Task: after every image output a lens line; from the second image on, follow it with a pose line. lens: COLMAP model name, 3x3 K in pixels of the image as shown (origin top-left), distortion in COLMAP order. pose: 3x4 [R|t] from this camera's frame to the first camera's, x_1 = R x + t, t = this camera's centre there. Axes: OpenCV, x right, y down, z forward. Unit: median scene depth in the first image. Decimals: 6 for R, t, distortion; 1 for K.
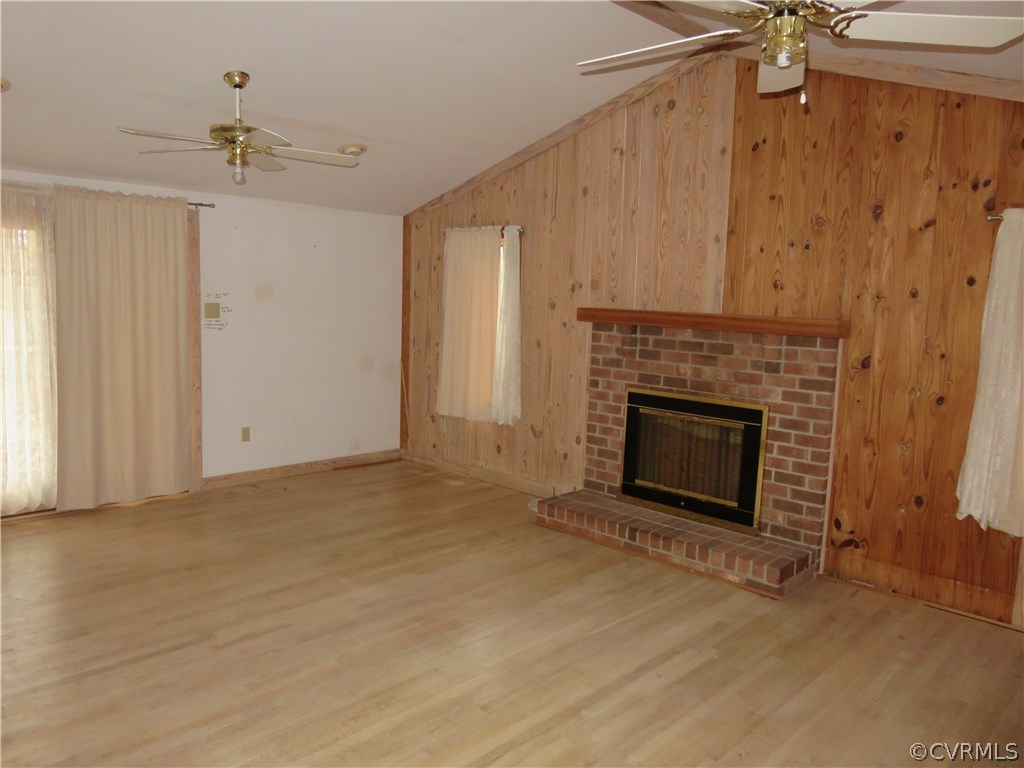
lens RADIAL K [[788.1, 0, 512.0], [0, 788.1, 384.0], [0, 0, 1]] dist [-0.001274, -0.000392]
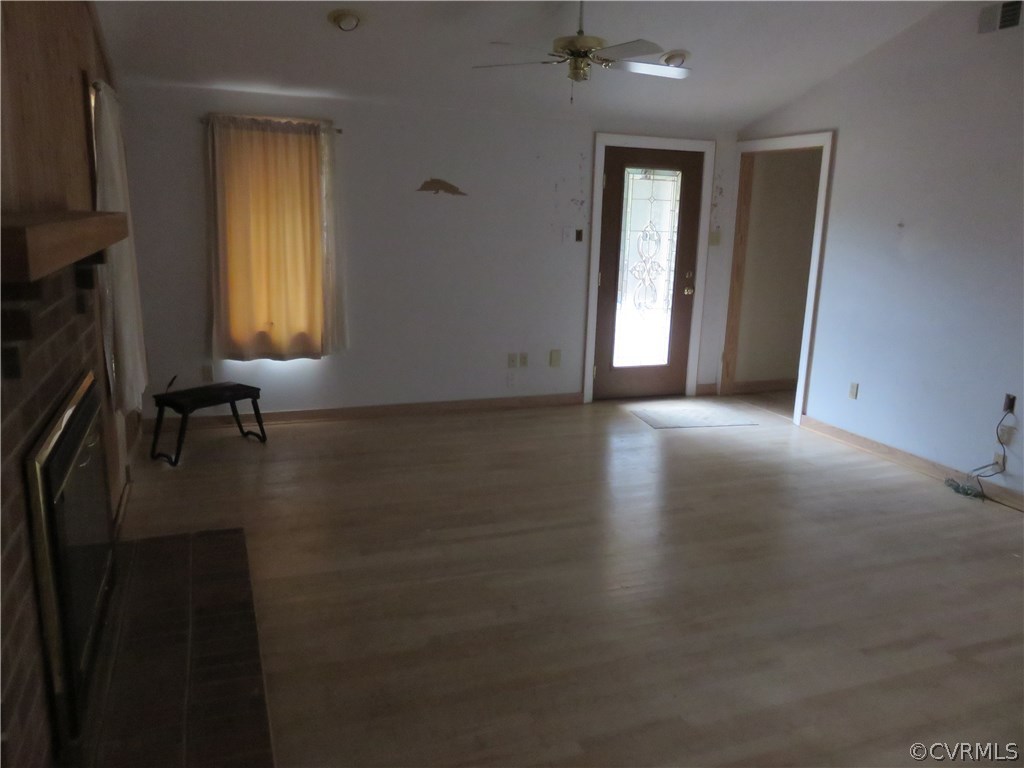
lens RADIAL K [[788.1, 0, 512.0], [0, 788.1, 384.0], [0, 0, 1]] dist [-0.001274, -0.000392]
pose [[-0.906229, -0.157670, 0.392288, -0.176308], [-0.022064, 0.944232, 0.328540, -0.151396], [-0.422212, 0.289077, -0.859169, 1.338129]]
